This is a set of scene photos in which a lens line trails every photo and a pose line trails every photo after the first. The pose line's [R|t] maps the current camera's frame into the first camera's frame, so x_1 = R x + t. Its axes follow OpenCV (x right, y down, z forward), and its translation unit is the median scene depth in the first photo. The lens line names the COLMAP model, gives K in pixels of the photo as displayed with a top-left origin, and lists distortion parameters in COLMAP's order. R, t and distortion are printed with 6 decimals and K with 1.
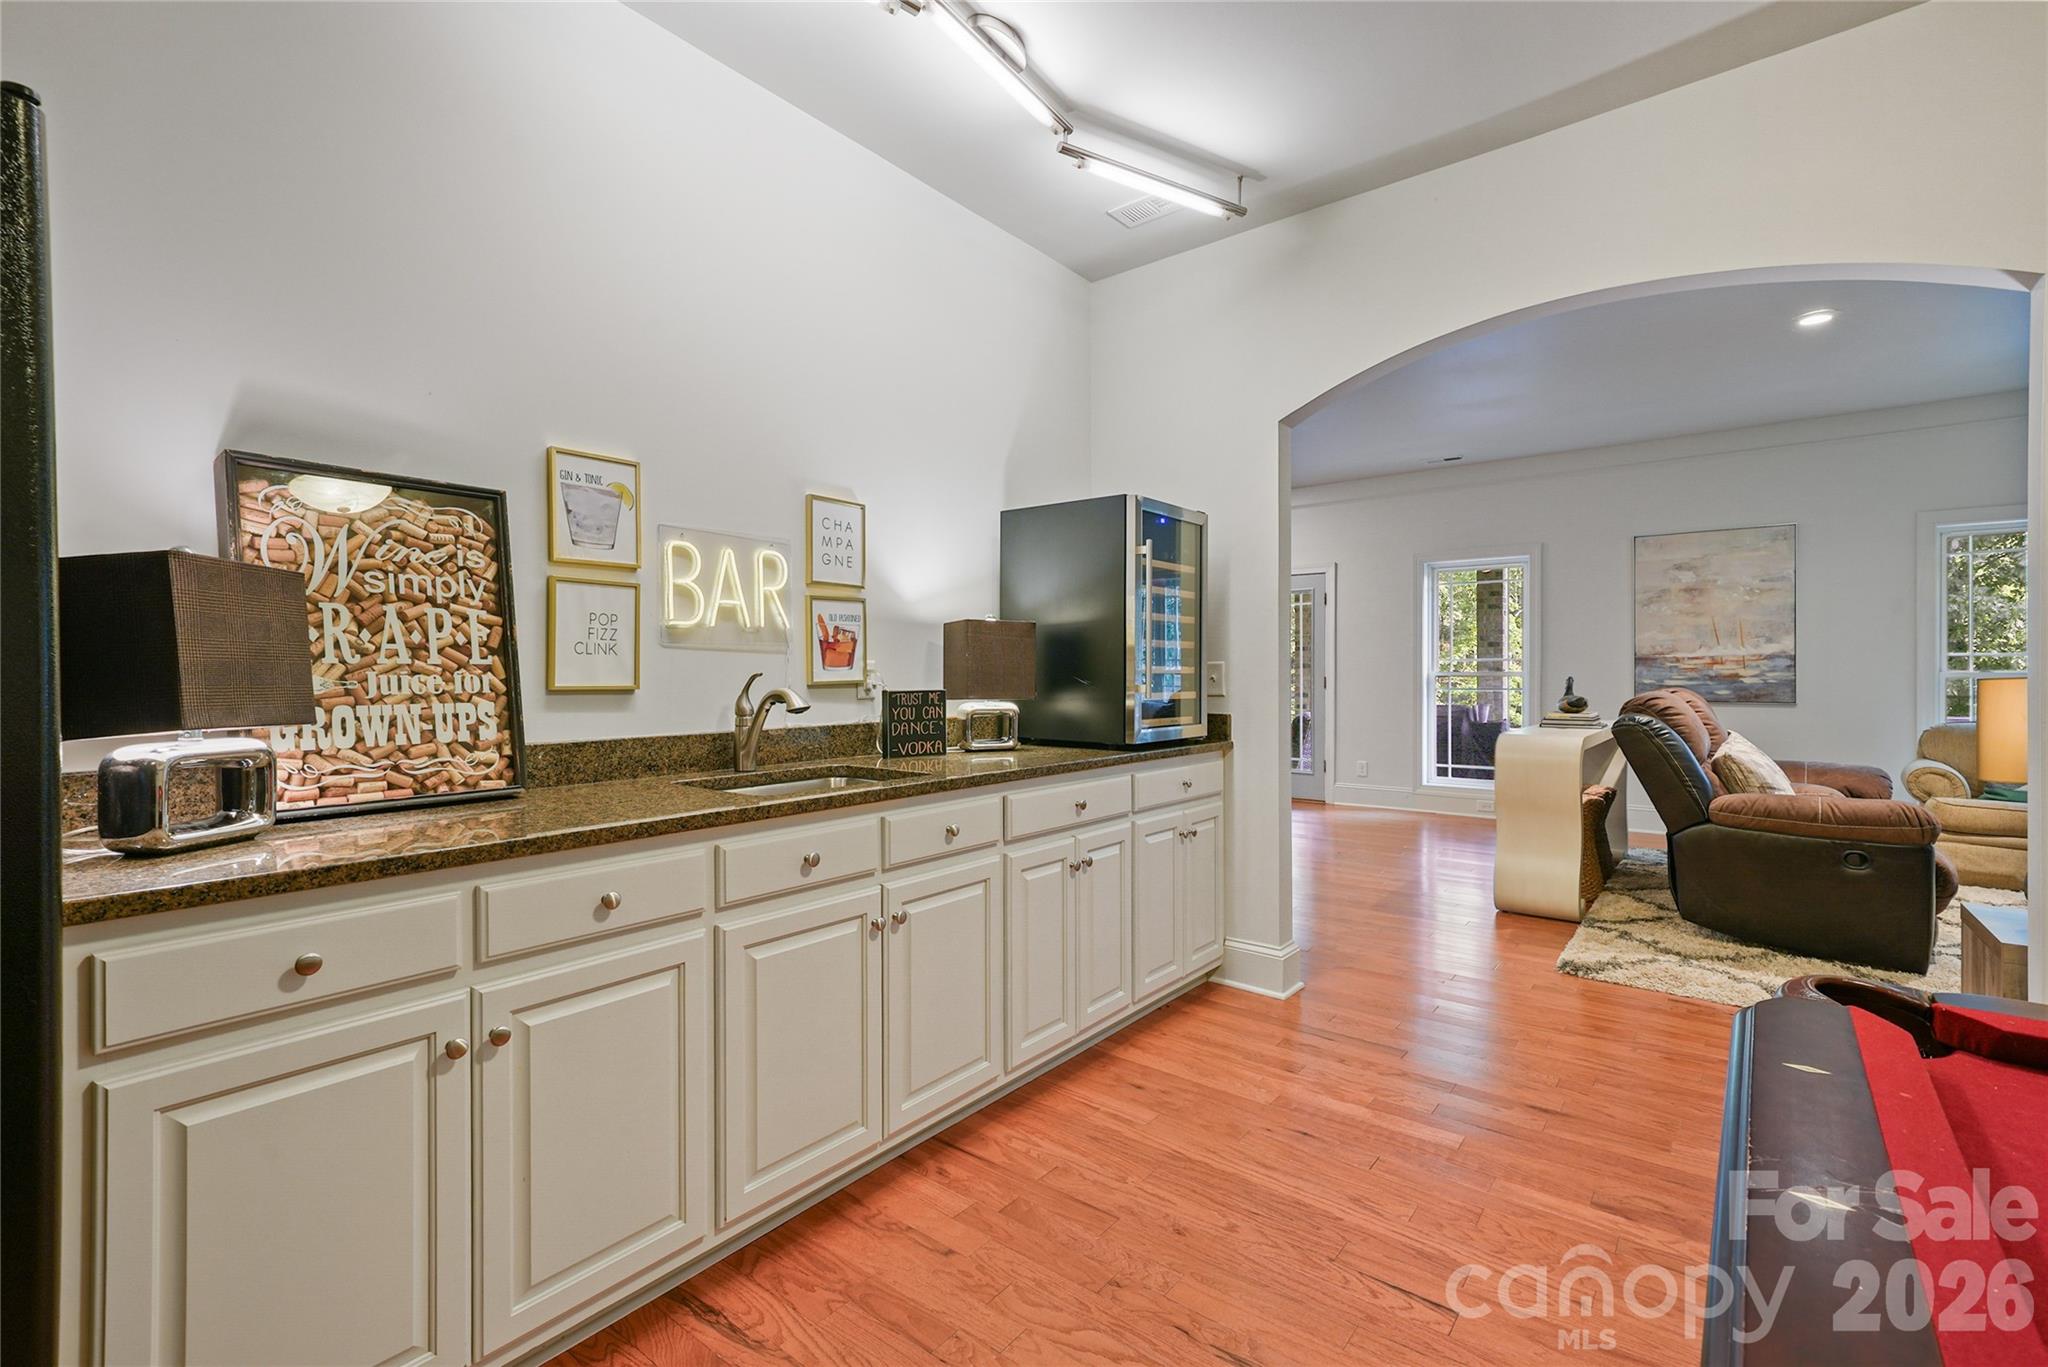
lens RADIAL K [[908.9, 0, 1019.3], [0, 908.9, 672.8], [0, 0, 1]] dist [0.000829, 0.000375]
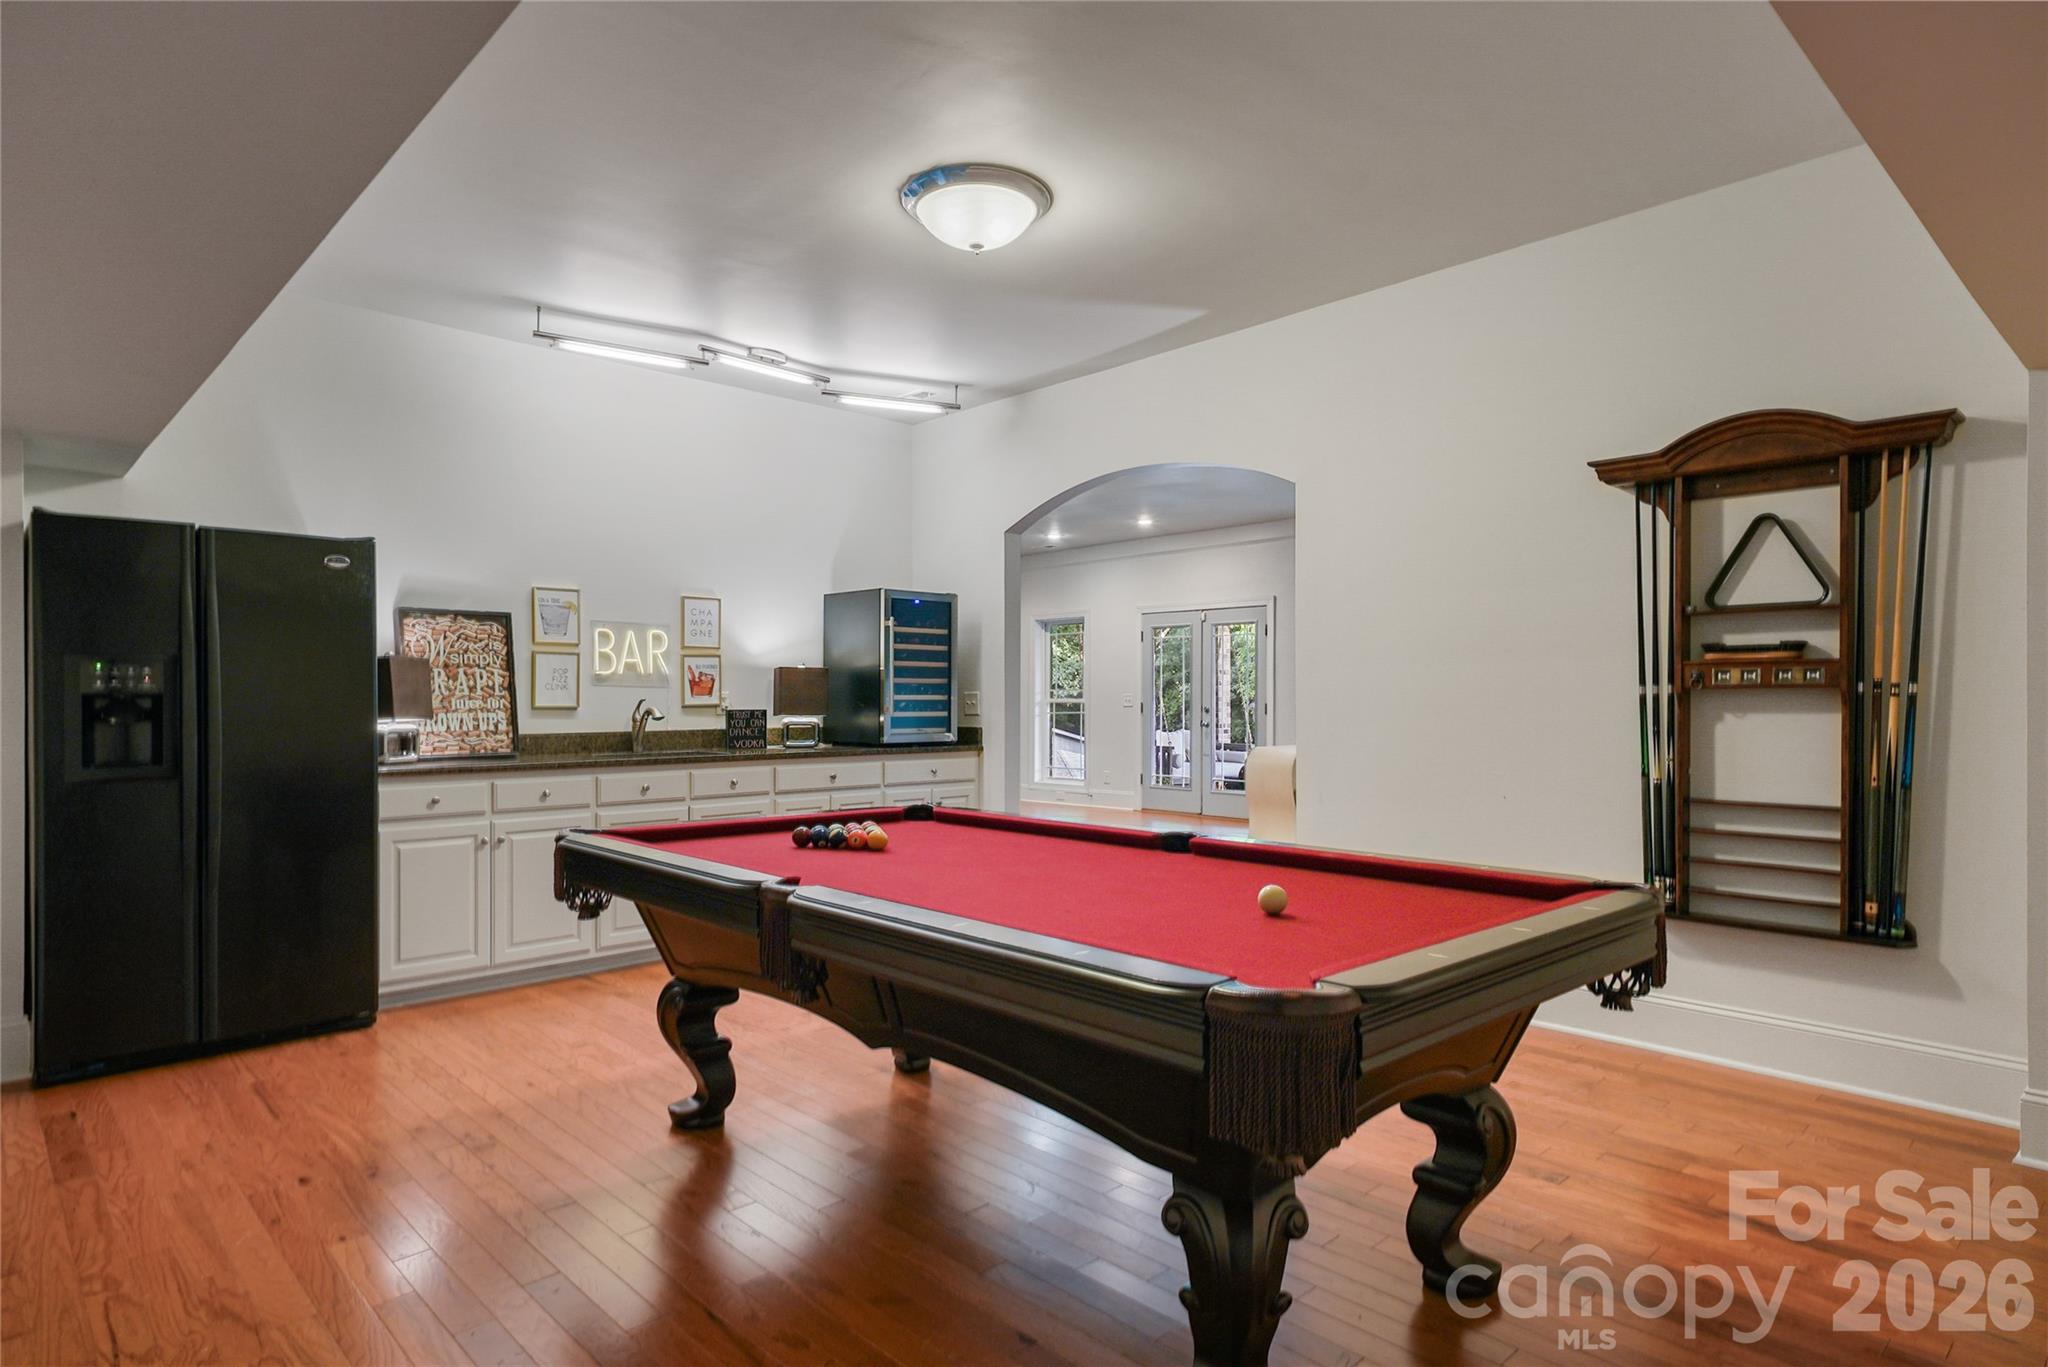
lens RADIAL K [[1144.7, 0, 1027.2], [0, 1144.7, 694.0], [0, 0, 1]] dist [0.001080, 0.000223]
pose [[0.990827, -0.001534, -0.135127, 0.810091], [0.000596, 0.999975, -0.006981, 0.006460], [0.135134, 0.006836, 0.990804, -1.213594]]
